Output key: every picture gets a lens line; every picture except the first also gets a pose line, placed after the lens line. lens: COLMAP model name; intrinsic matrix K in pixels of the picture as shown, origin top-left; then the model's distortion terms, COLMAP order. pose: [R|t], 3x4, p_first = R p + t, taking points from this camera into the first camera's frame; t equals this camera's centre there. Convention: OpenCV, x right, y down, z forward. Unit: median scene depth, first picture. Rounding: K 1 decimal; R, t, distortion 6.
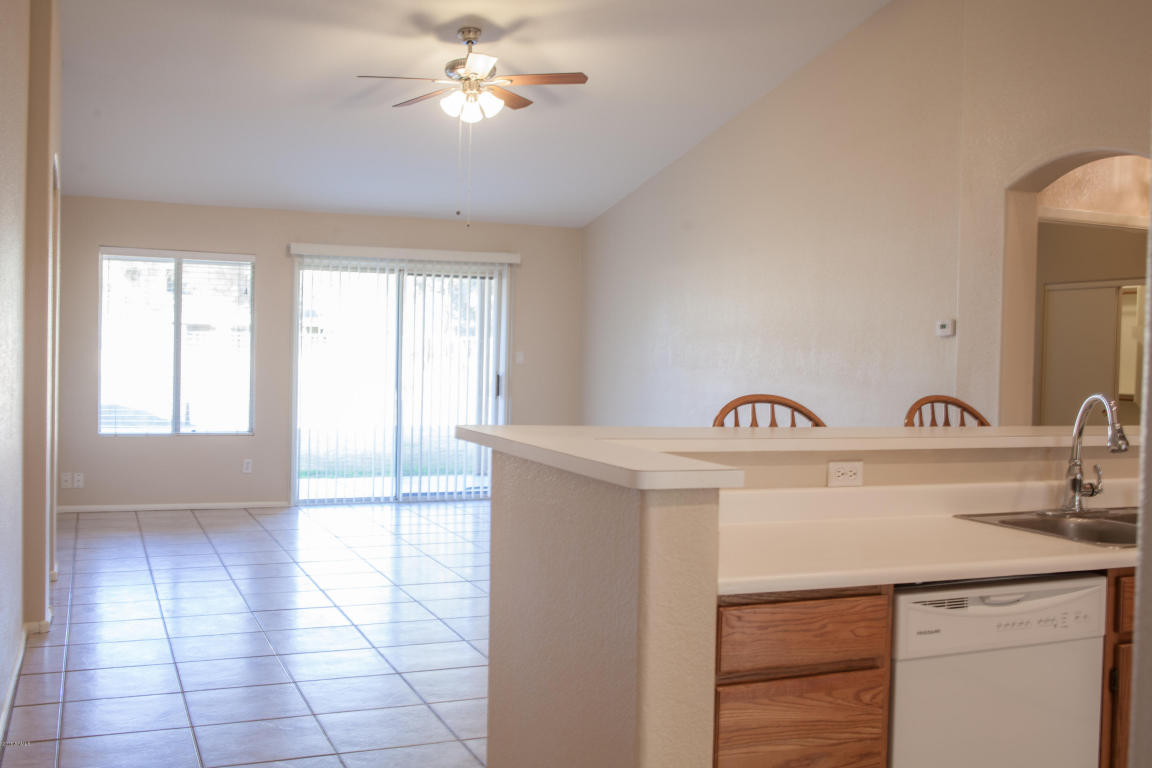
lens RADIAL K [[1149.9, 0, 585.6], [0, 1149.9, 389.0], [0, 0, 1]] dist [-0.012237, 0.000000]
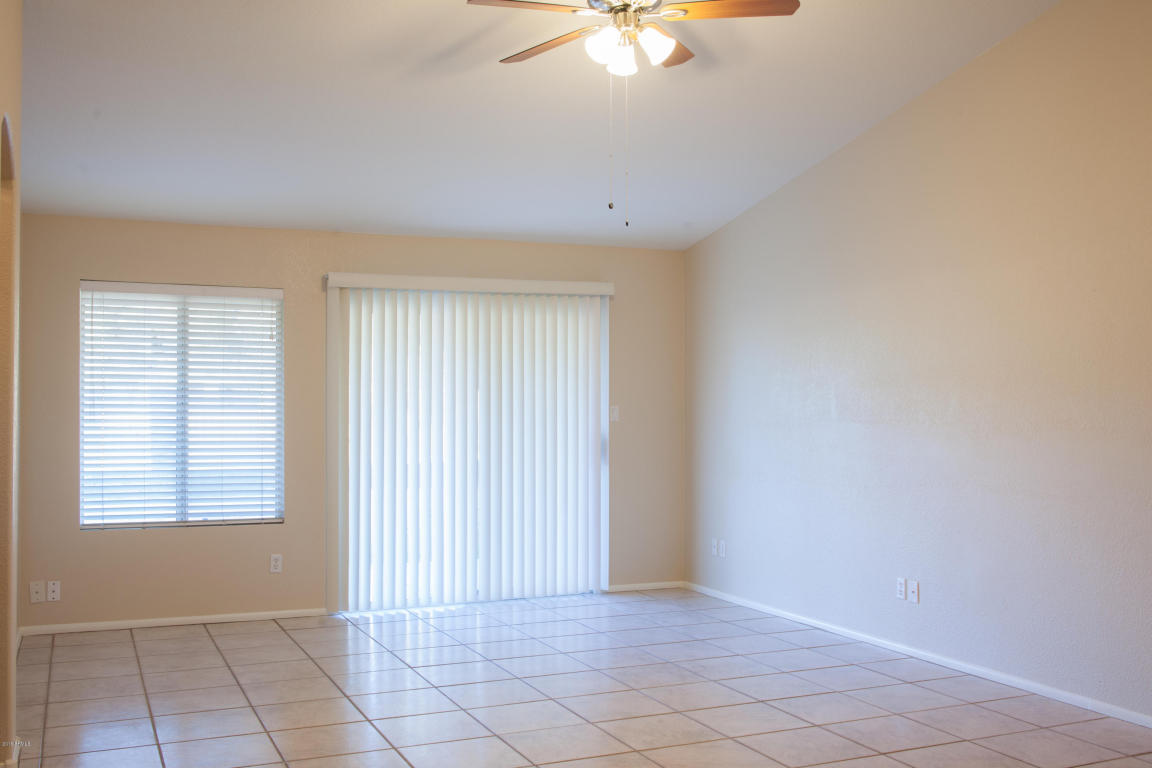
lens RADIAL K [[1149.9, 0, 567.4], [0, 1149.9, 378.6], [0, 0, 1]] dist [-0.012237, 0.000000]
pose [[0.999786, -0.020617, 0.001475, -0.105253], [0.020668, 0.998246, -0.055485, -0.009809], [-0.000329, 0.055504, 0.998458, 0.245214]]
